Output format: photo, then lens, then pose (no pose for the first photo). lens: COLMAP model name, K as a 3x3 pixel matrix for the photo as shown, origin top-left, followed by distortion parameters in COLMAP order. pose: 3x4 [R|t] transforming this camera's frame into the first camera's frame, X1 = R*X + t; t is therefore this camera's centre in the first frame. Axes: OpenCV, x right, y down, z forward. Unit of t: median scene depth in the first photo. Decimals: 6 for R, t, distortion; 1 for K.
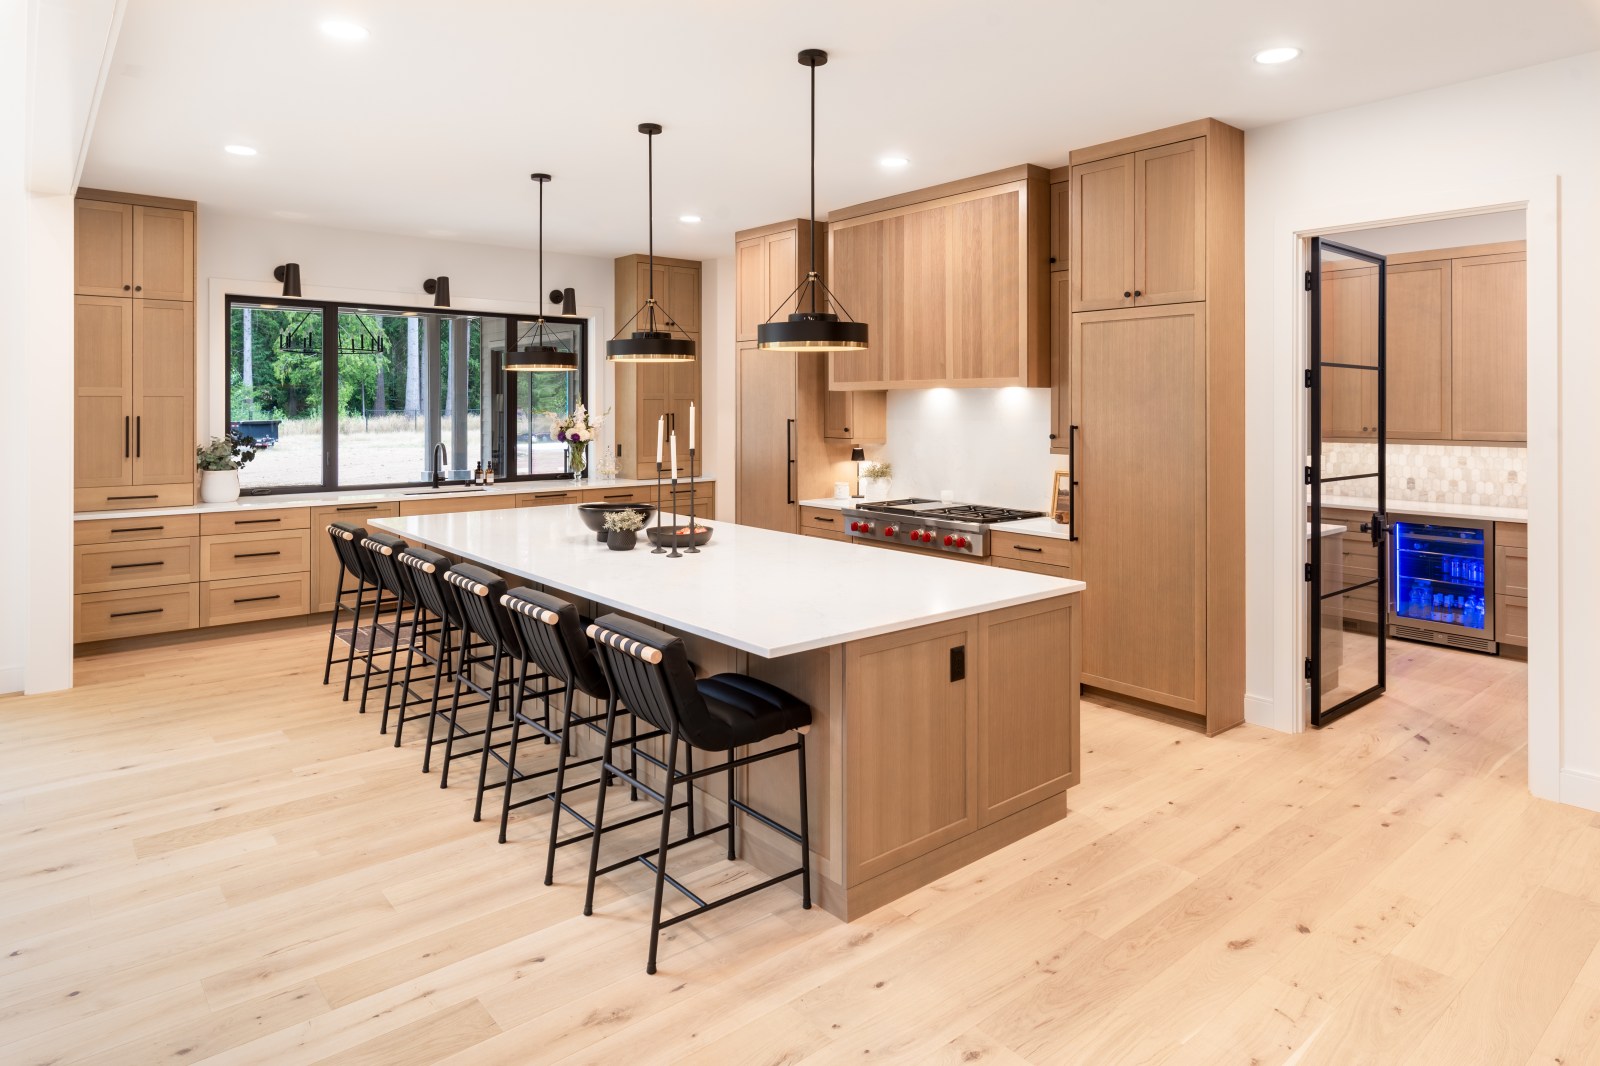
lens RADIAL K [[929.7, 0, 798.6], [0, 929.7, 407.3], [0, 0, 1]] dist [0.002890, -0.000446]
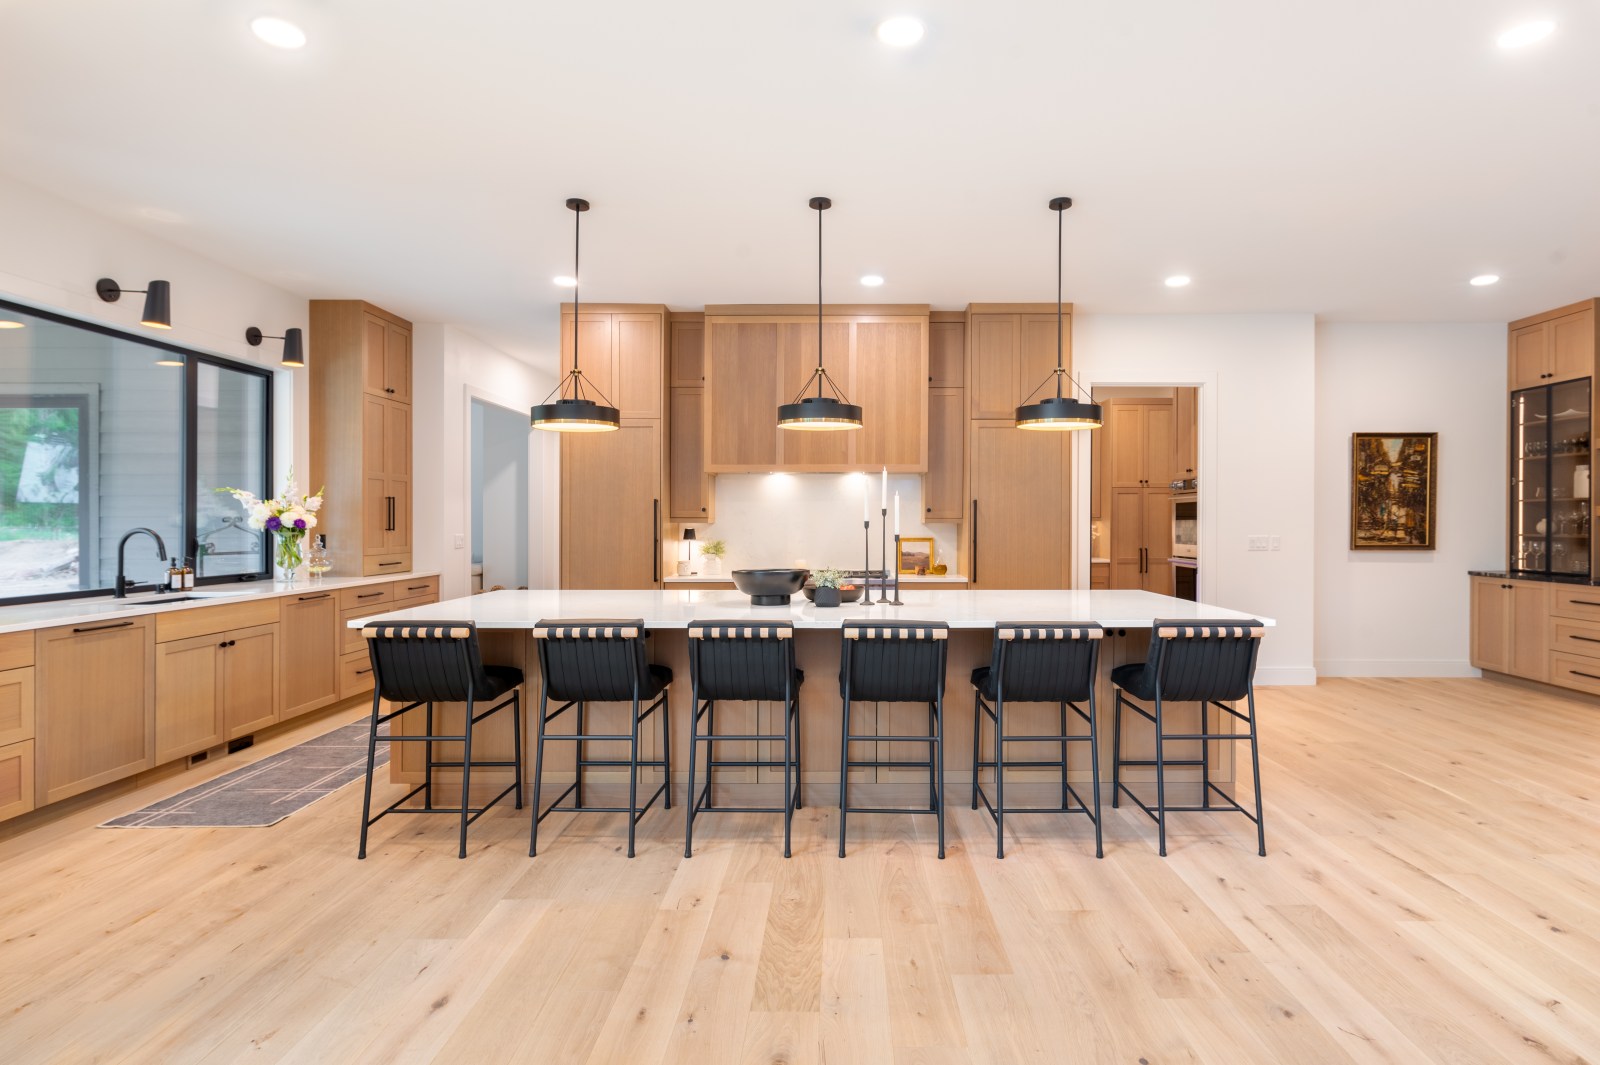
lens RADIAL K [[847.9, 0, 800.0], [0, 847.9, 532.5], [0, 0, 1]] dist [-0.000594, -0.000310]
pose [[0.641474, -0.007908, 0.767104, -0.755781], [0.001623, 0.999959, 0.008952, 0.050208], [-0.767143, -0.004497, 0.641460, 0.341042]]
